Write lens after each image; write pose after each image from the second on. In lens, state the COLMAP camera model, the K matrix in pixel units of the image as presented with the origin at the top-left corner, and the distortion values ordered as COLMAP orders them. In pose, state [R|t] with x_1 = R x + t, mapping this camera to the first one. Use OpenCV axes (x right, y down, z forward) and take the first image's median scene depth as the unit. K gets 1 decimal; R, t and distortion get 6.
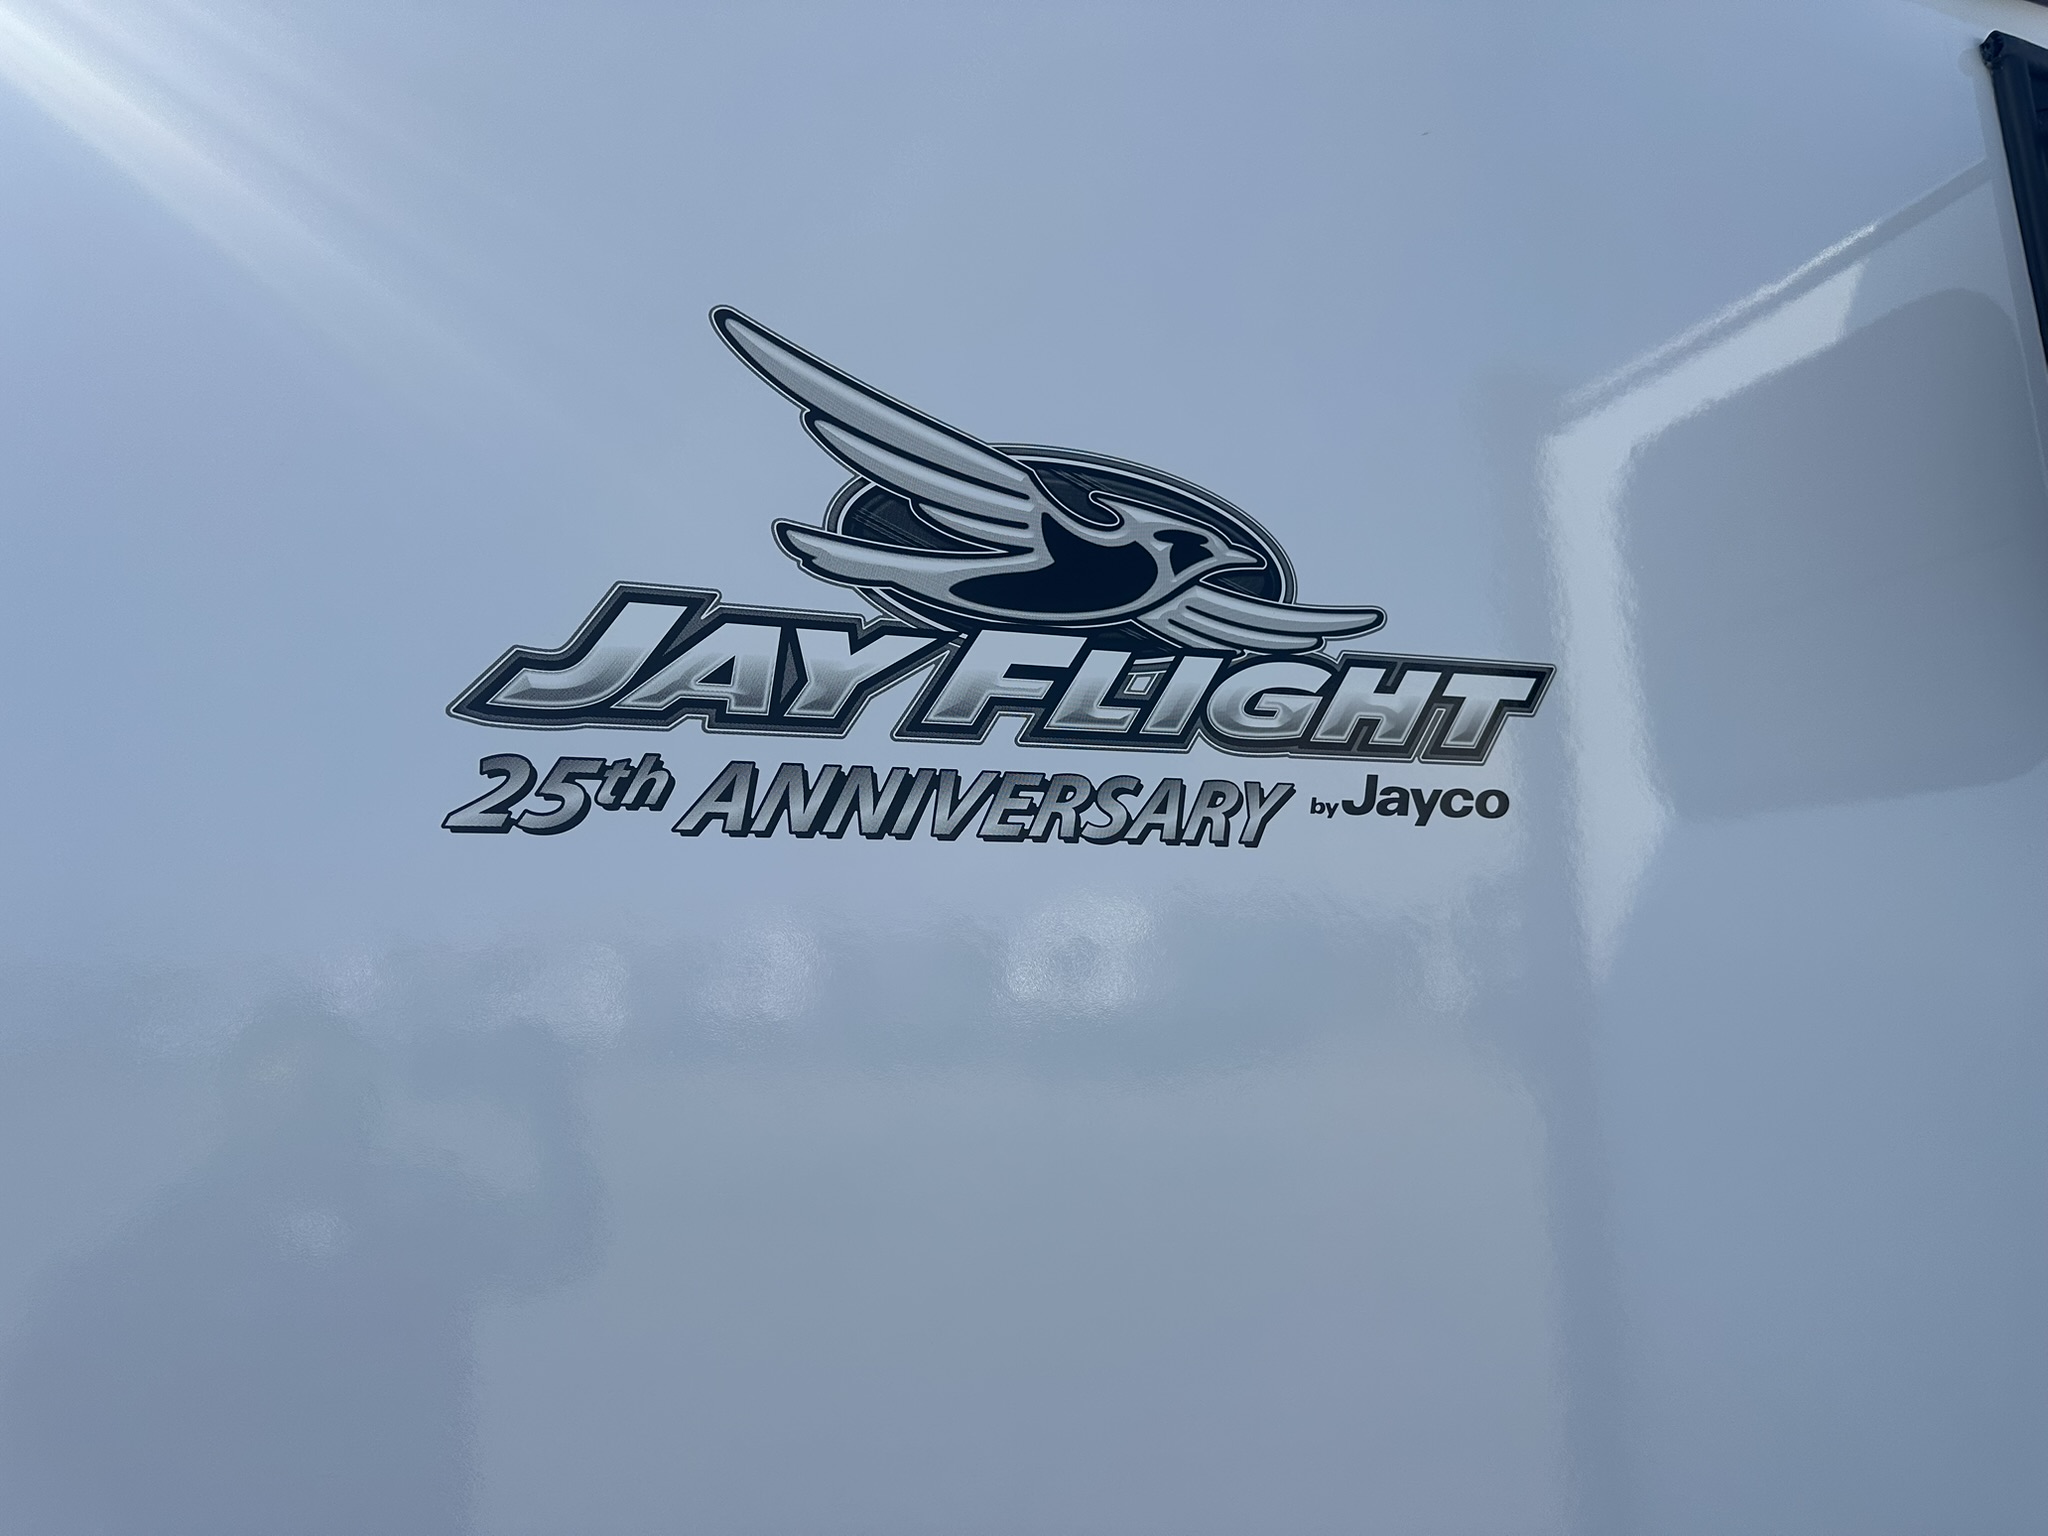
lens RADIAL K [[1433.8, 0, 1024.0], [0, 1433.8, 768.0], [0, 0, 1]] dist [0.102869, -0.179160]
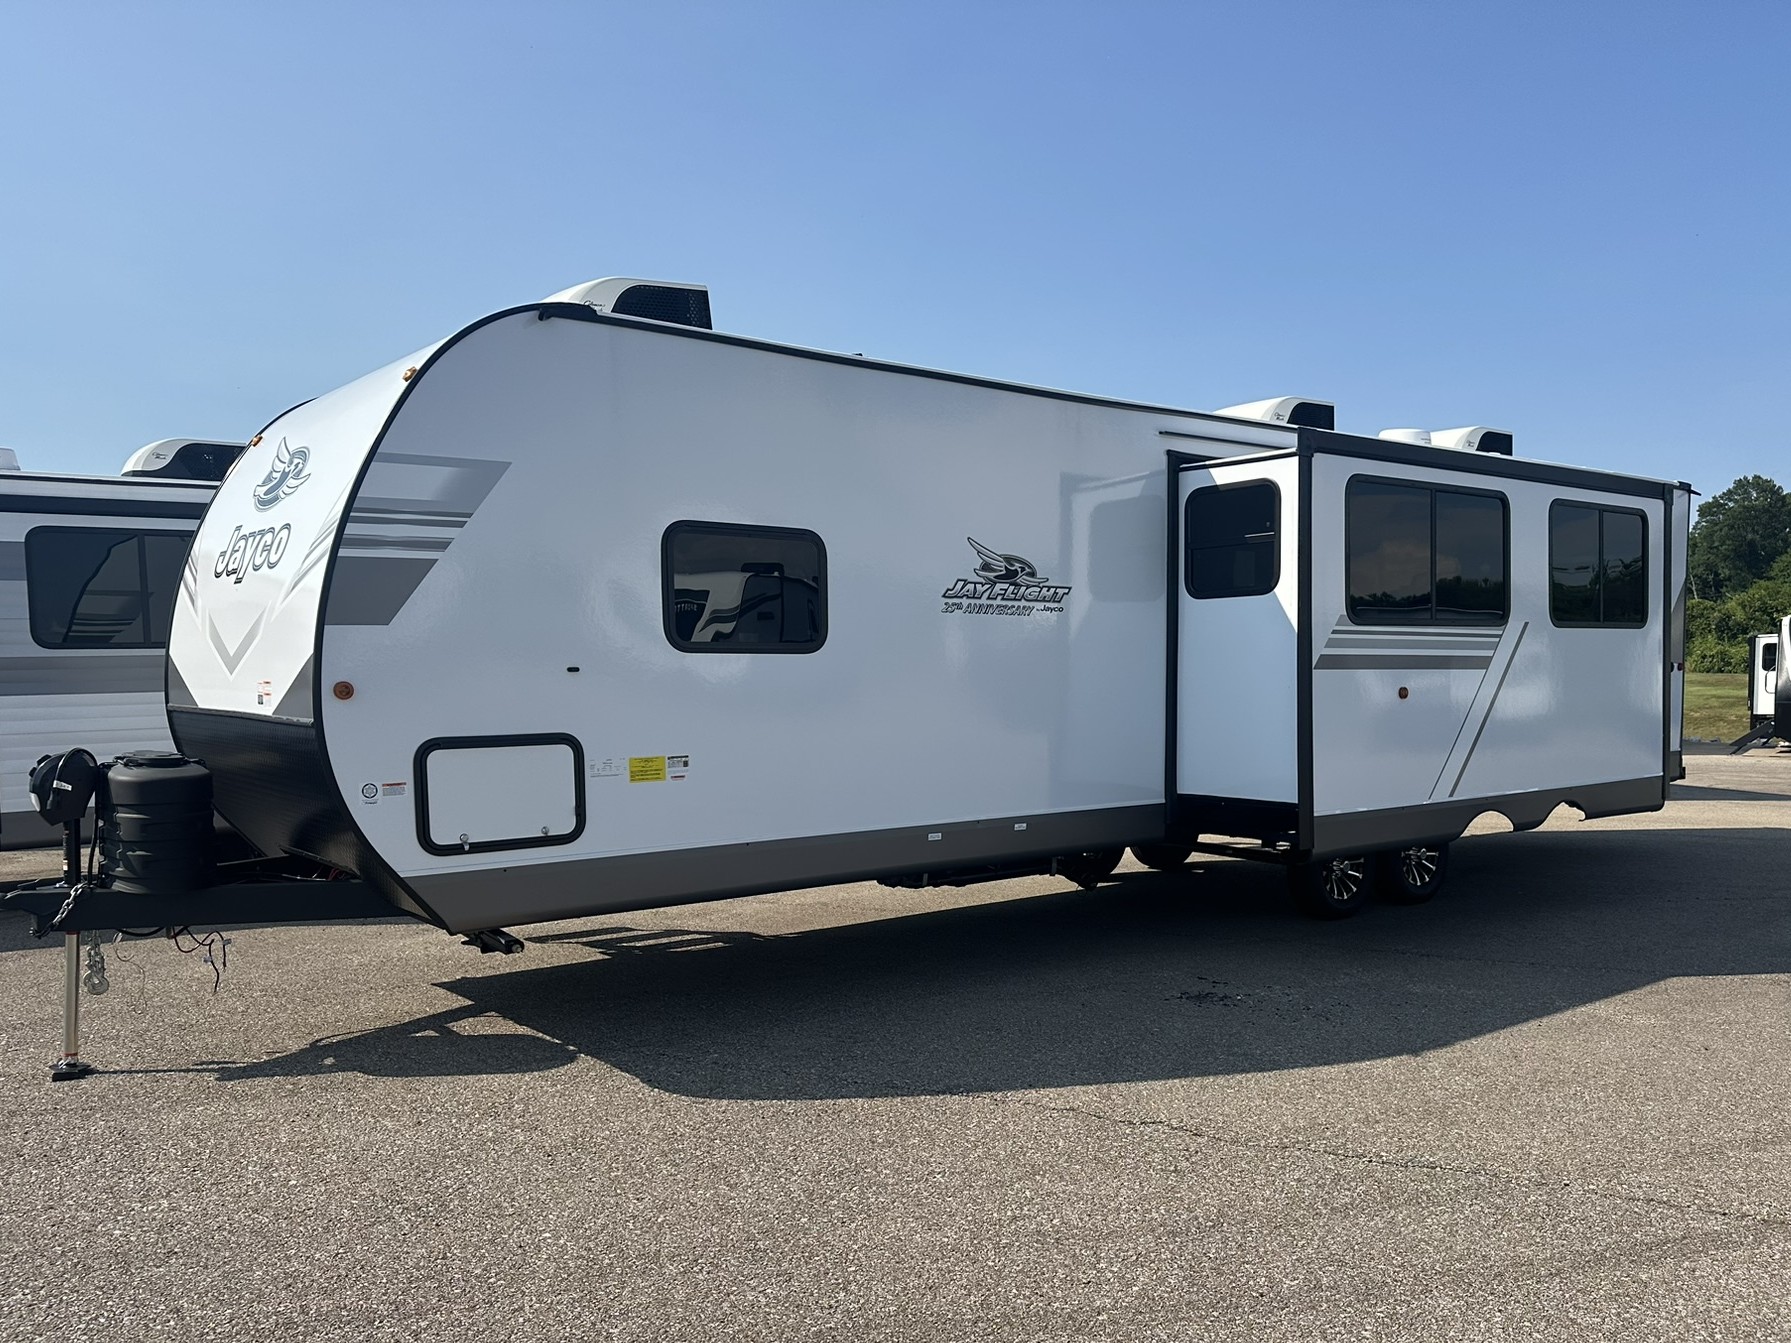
lens RADIAL K [[1253.8, 0, 895.5], [0, 1253.8, 671.5], [0, 0, 1]] dist [0.102869, -0.179160]
pose [[0.965027, 0.039224, 0.259199, -1.962788], [-0.086974, 0.980645, 0.175416, -0.668615], [-0.247301, -0.191825, 0.949761, -4.491485]]
